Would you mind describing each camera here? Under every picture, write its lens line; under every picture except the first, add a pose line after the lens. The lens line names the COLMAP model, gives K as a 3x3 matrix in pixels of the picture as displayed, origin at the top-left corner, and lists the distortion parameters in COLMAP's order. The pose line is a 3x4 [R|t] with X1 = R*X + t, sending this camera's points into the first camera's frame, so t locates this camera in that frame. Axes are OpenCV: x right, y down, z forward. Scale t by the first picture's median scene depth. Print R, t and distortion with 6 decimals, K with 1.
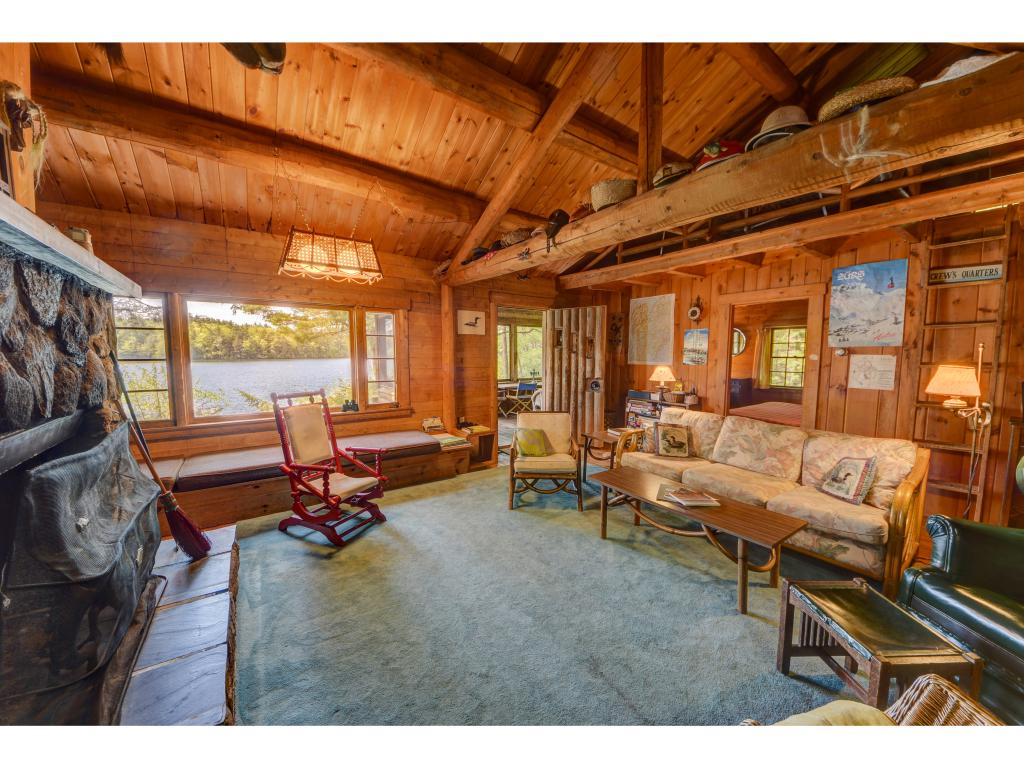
lens RADIAL K [[359.6, 0, 505.5], [0, 359.6, 378.5], [0, 0, 1]] dist [-0.007277, -0.003758]
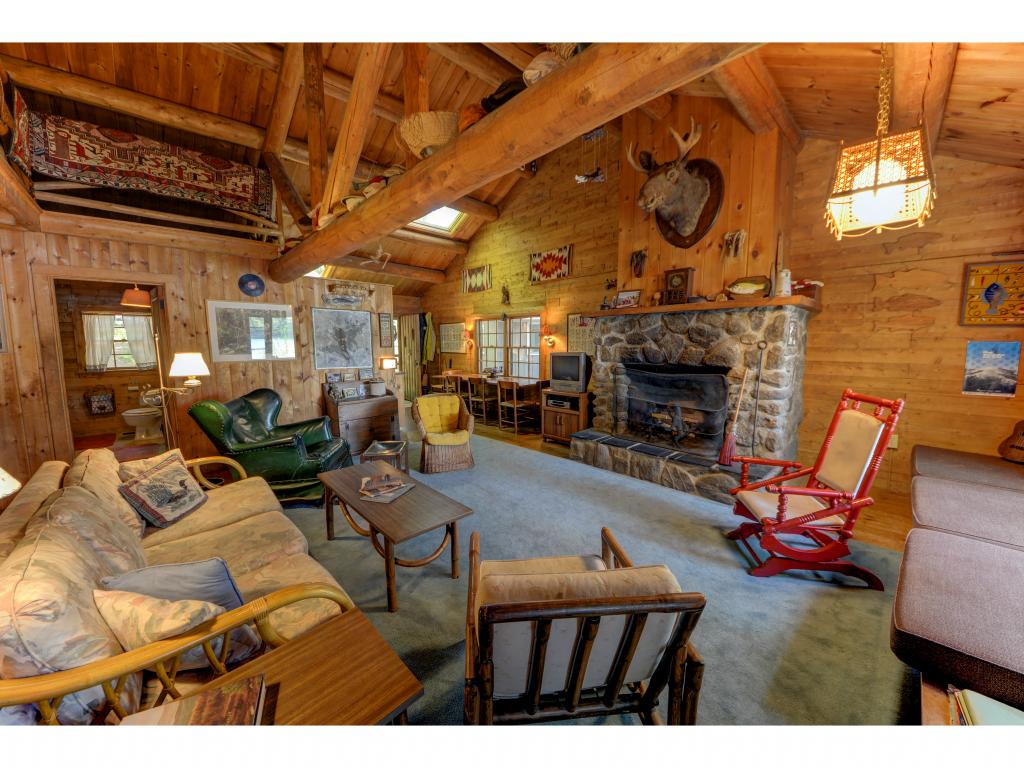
lens RADIAL K [[359.6, 0, 504.9], [0, 359.6, 387.9], [0, 0, 1]] dist [-0.007277, -0.003758]
pose [[-0.986397, 0.022461, -0.162841, 0.179061], [-0.008937, 0.981829, 0.189559, -0.070537], [0.164139, 0.188435, -0.968272, 1.067495]]
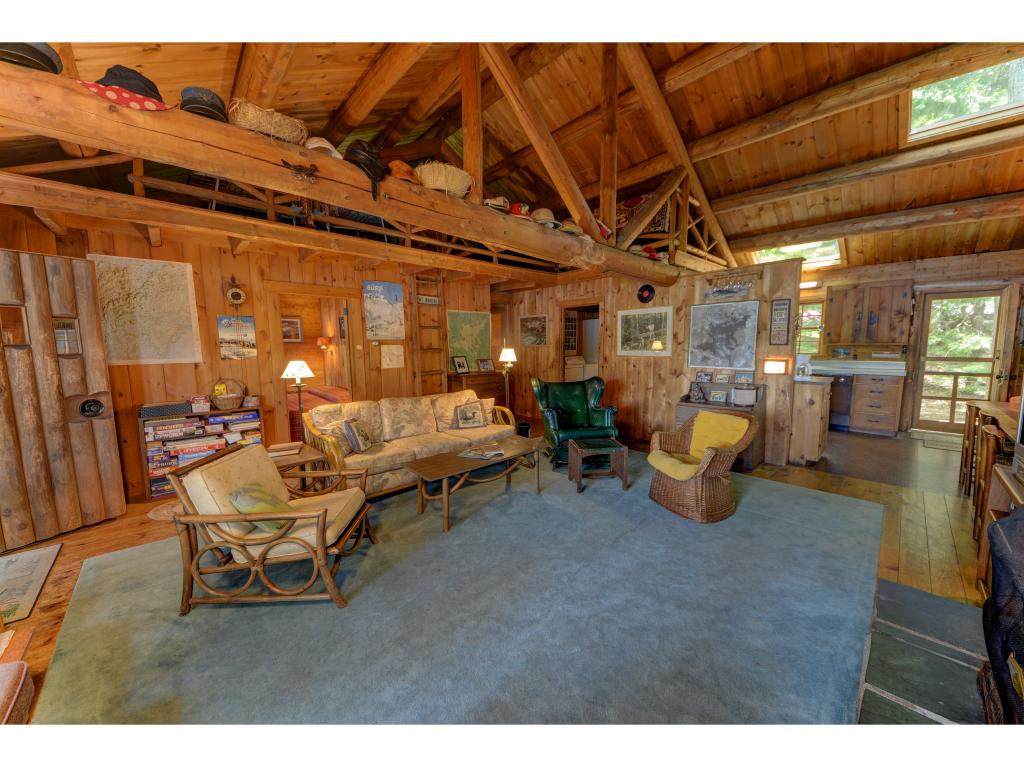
lens RADIAL K [[359.6, 0, 513.9], [0, 359.6, 376.1], [0, 0, 1]] dist [-0.007277, -0.003758]
pose [[-0.143596, -0.085251, 0.985958, -0.428406], [0.080187, 0.992005, 0.097452, -0.034496], [-0.986382, 0.093055, -0.135612, 0.570054]]
